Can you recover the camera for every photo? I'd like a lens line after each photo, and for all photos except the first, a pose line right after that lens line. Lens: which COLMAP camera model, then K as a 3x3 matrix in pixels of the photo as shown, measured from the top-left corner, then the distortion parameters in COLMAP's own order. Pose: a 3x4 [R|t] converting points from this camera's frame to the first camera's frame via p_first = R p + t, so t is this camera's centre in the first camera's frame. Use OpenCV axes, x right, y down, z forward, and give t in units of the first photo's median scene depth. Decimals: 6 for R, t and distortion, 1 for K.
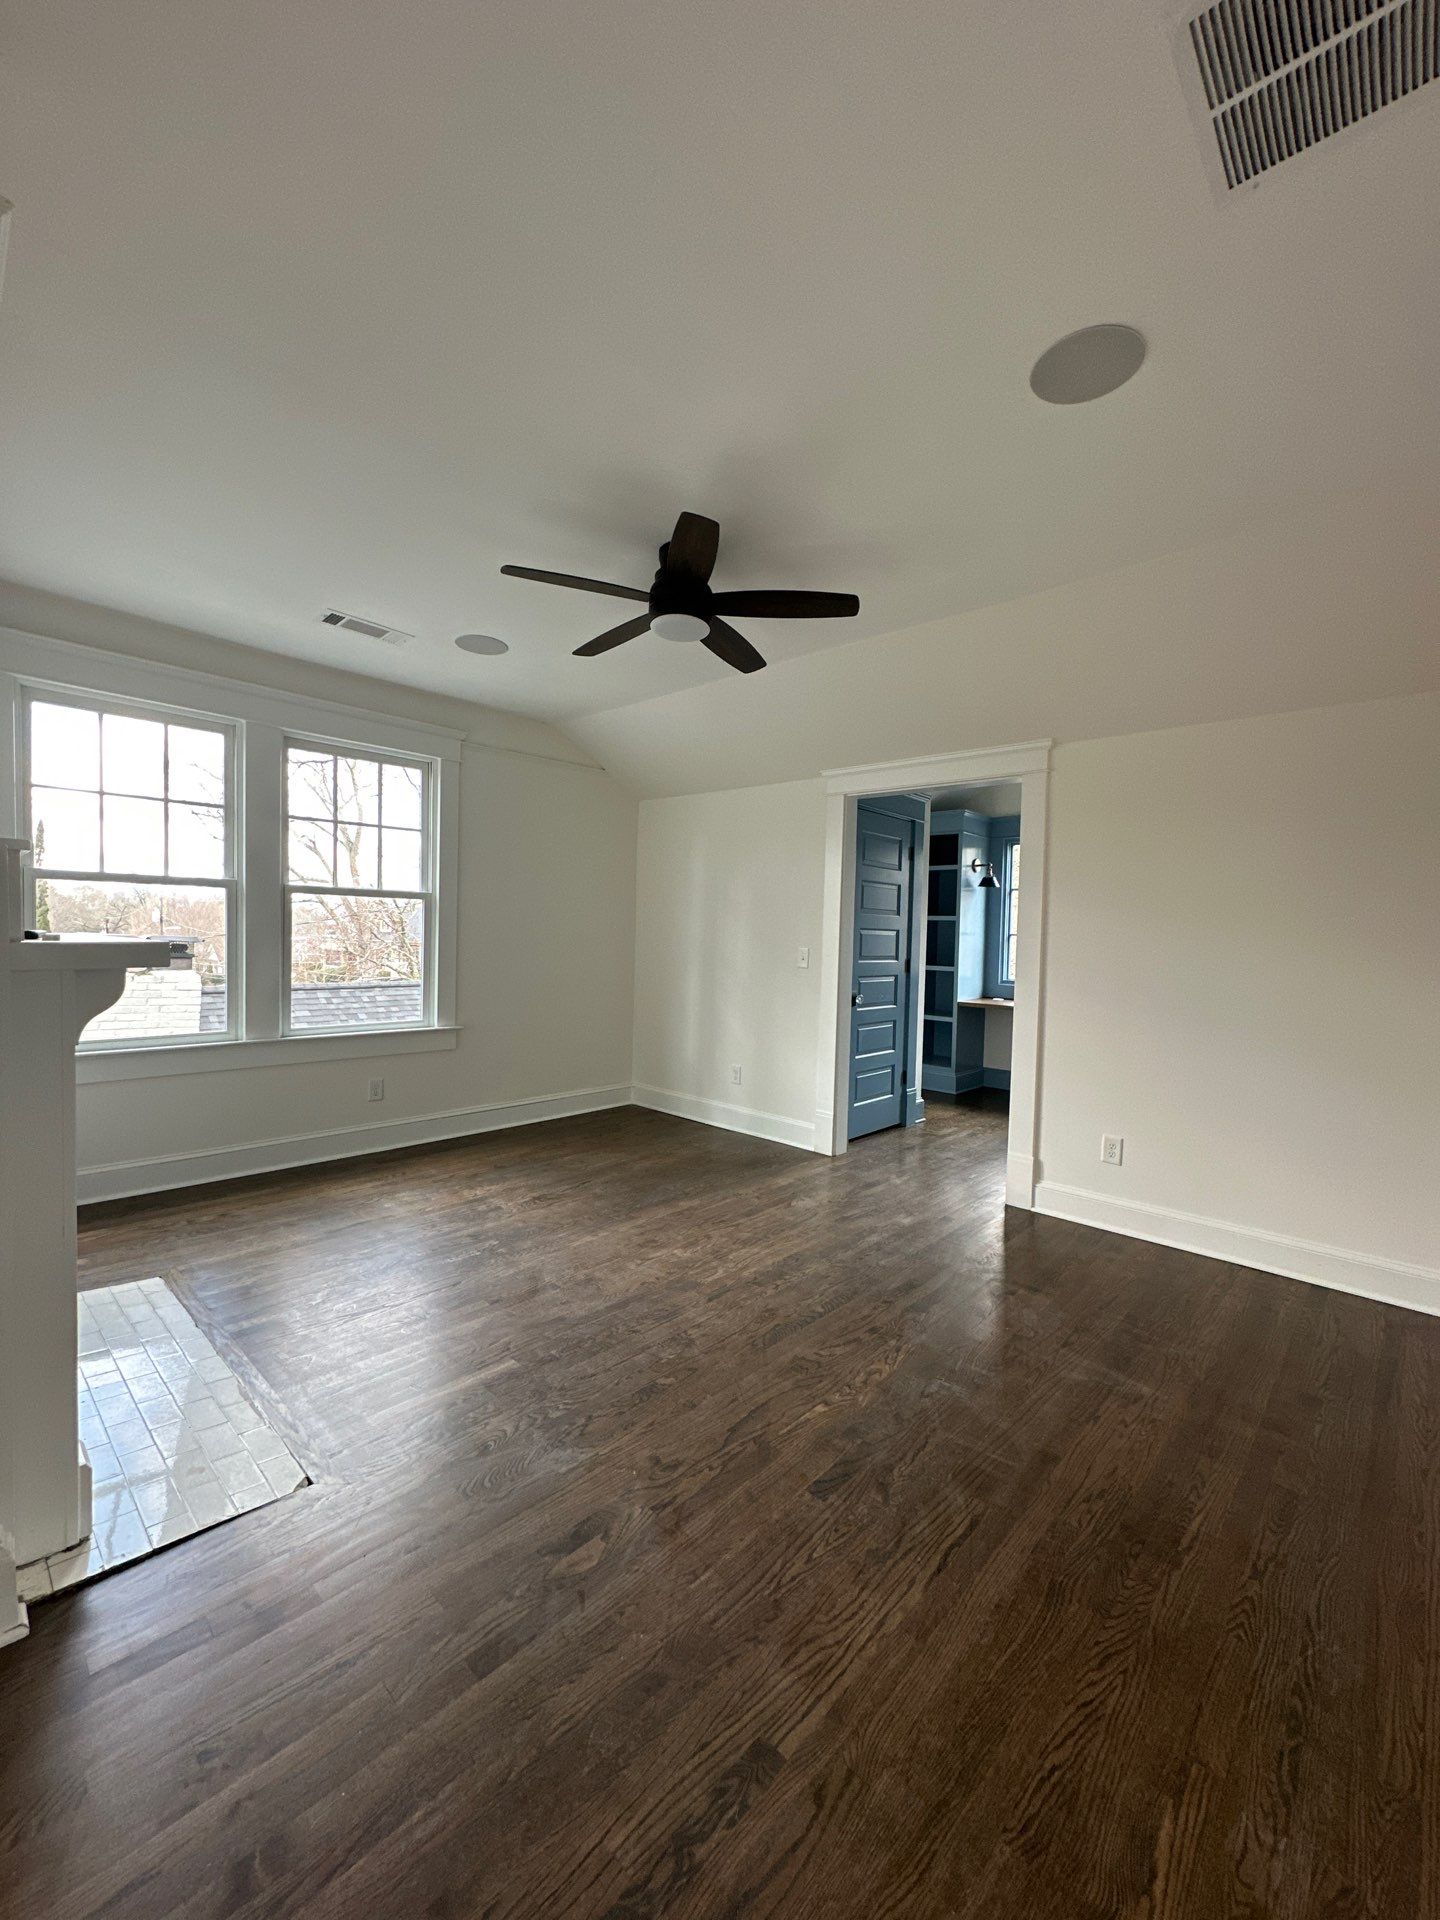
lens RADIAL K [[769.0, 0, 729.2], [0, 769.0, 967.8], [0, 0, 1]] dist [-0.009167, -0.000253]
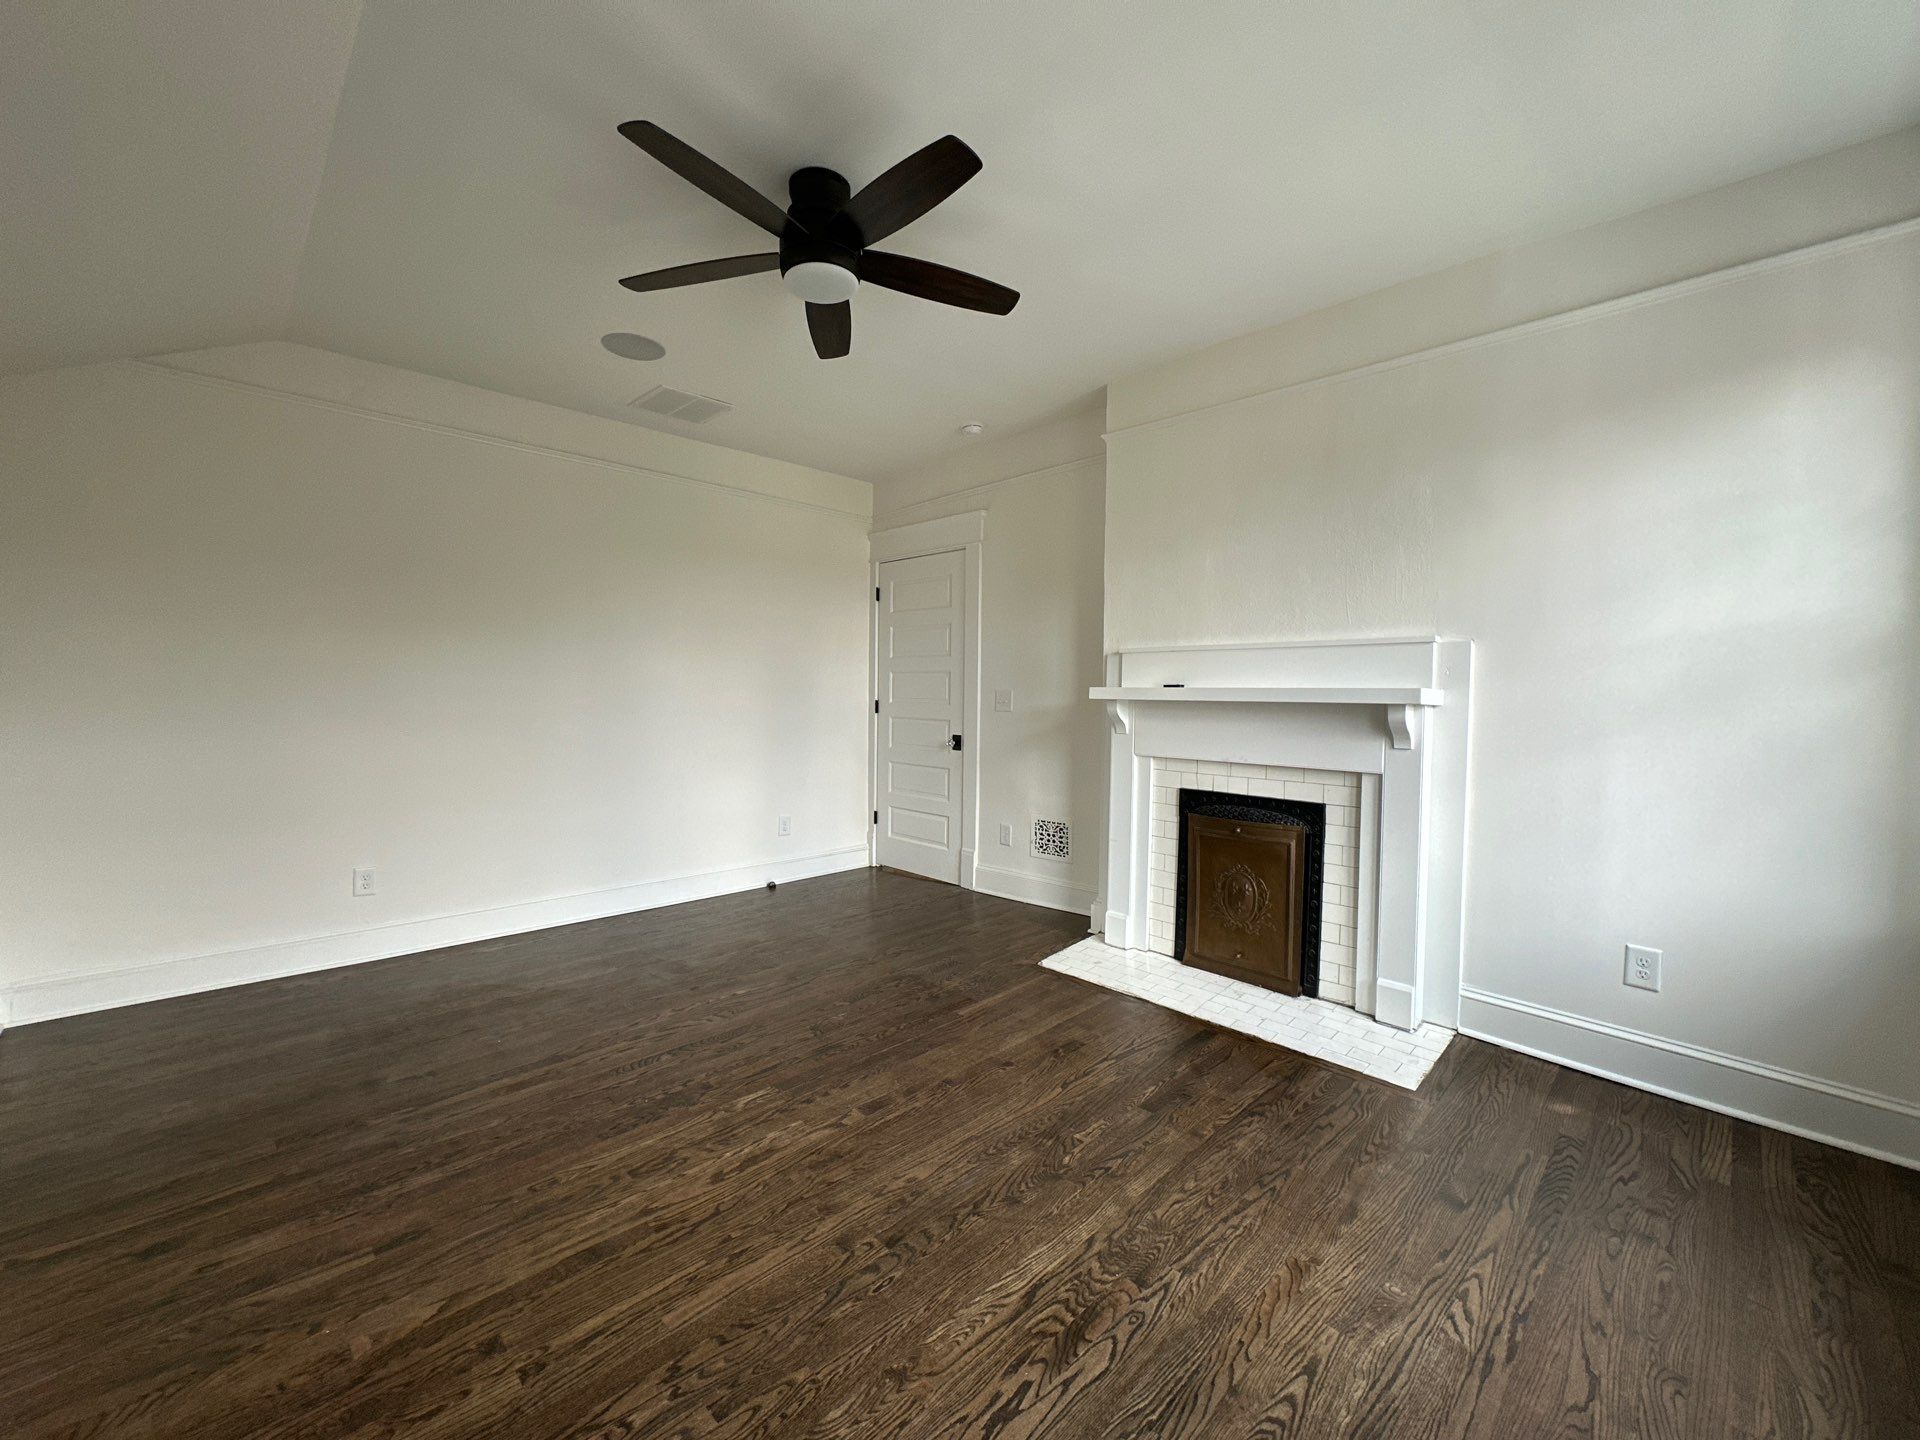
lens RADIAL K [[769.0, 0, 970.6], [0, 769.0, 714.8], [0, 0, 1]] dist [-0.009167, -0.000253]
pose [[-0.998441, -0.042309, 0.036394, -0.142291], [-0.039870, 0.997068, 0.065316, -0.027605], [-0.039051, 0.063763, -0.997201, 0.982324]]
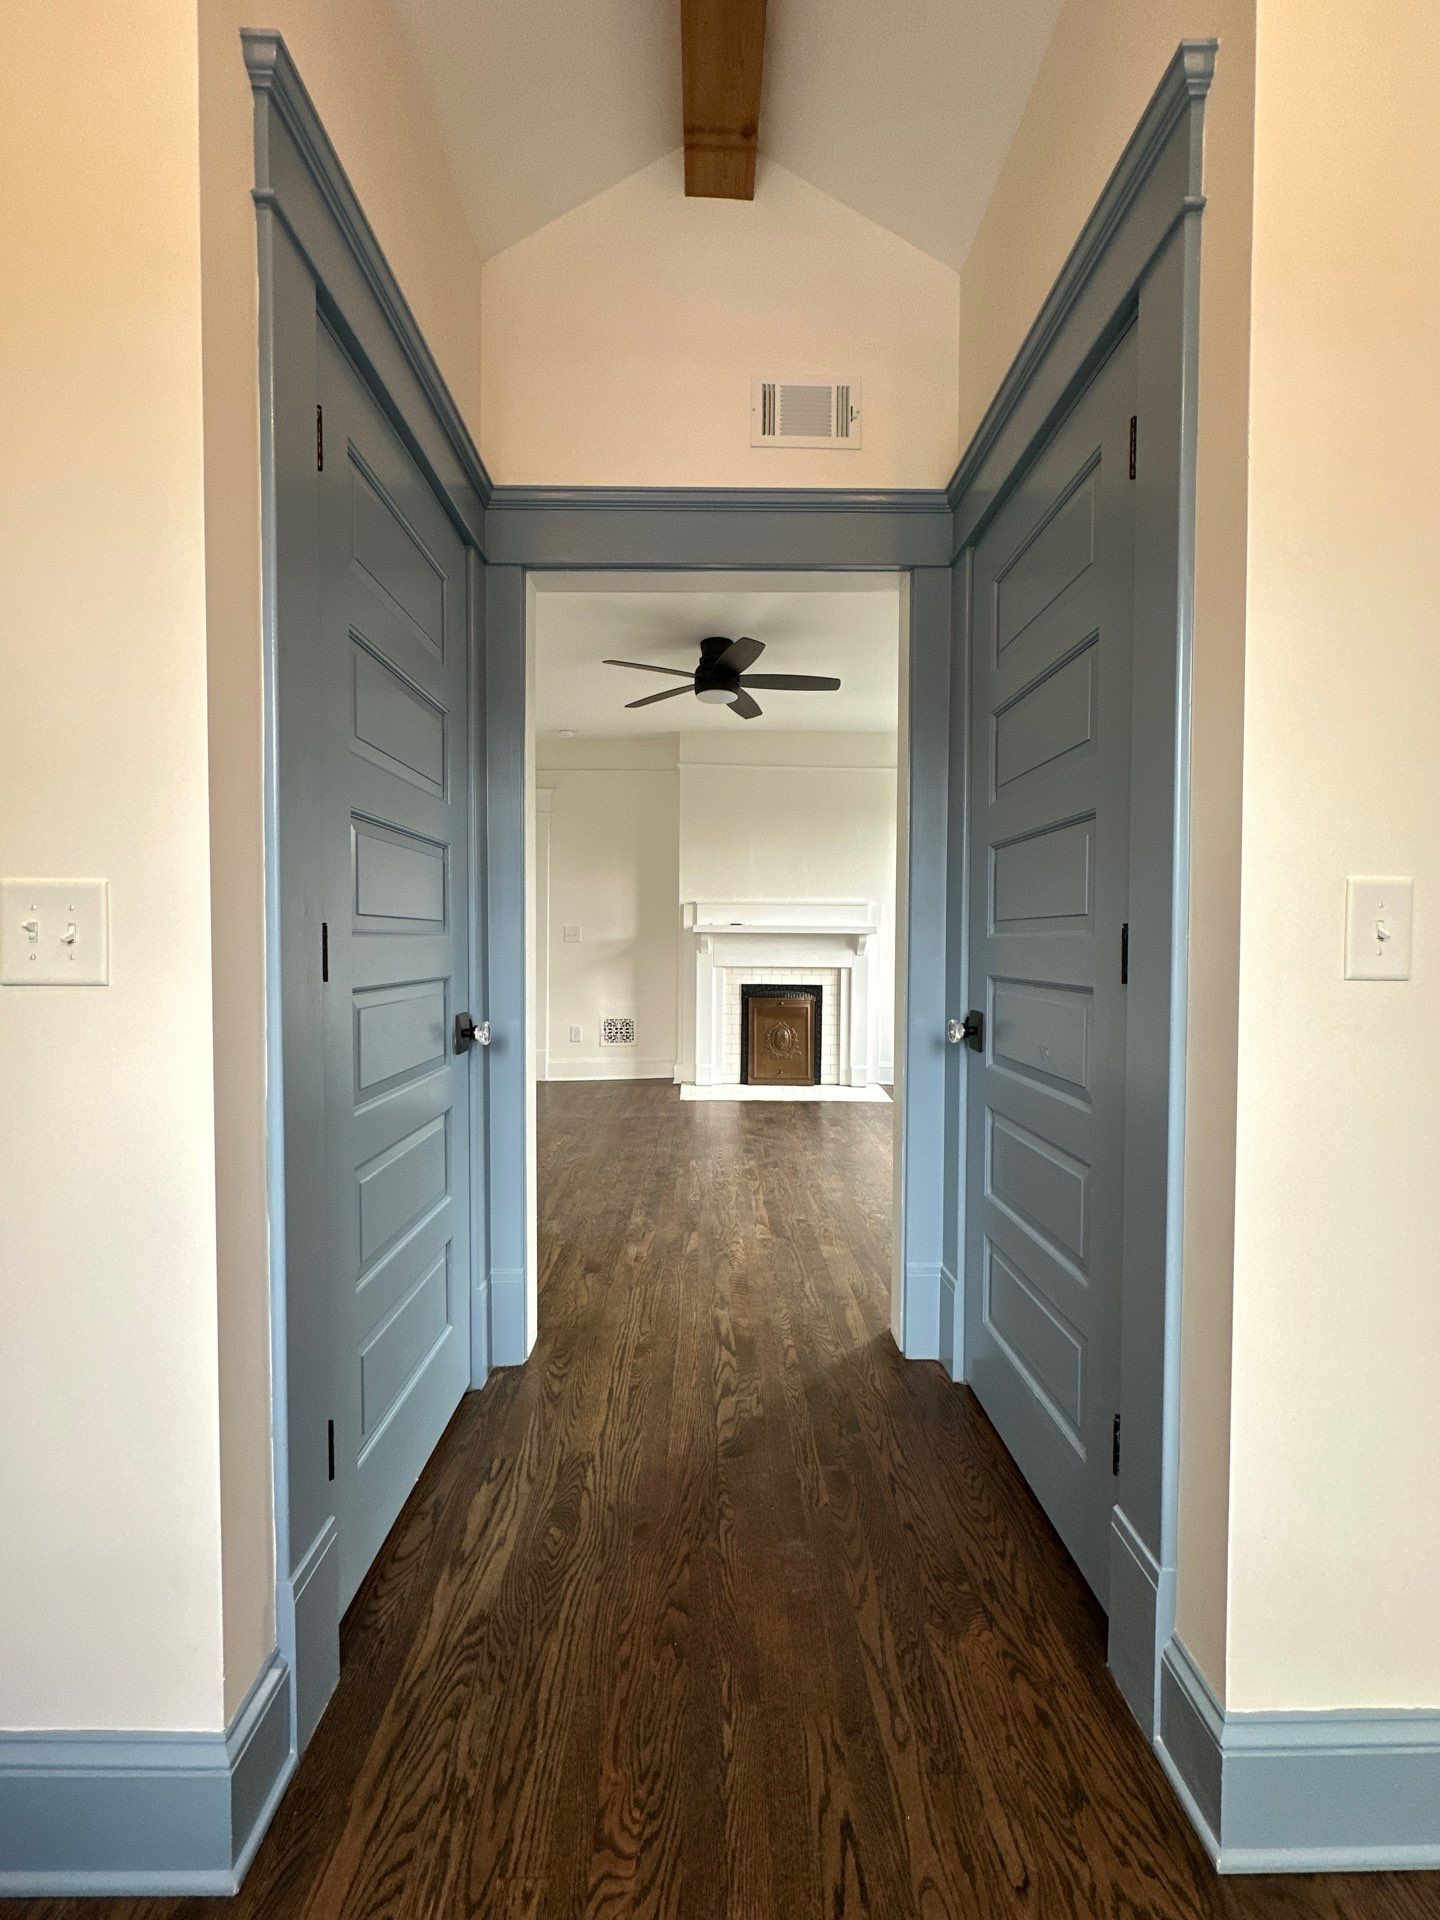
lens RADIAL K [[769.0, 0, 719.3], [0, 769.0, 956.1], [0, 0, 1]] dist [-0.009167, -0.000253]
pose [[-0.727357, -0.017750, -0.686029, 0.492878], [-0.052311, 0.998191, 0.029635, -0.001704], [0.684262, 0.057442, -0.726970, 1.116918]]
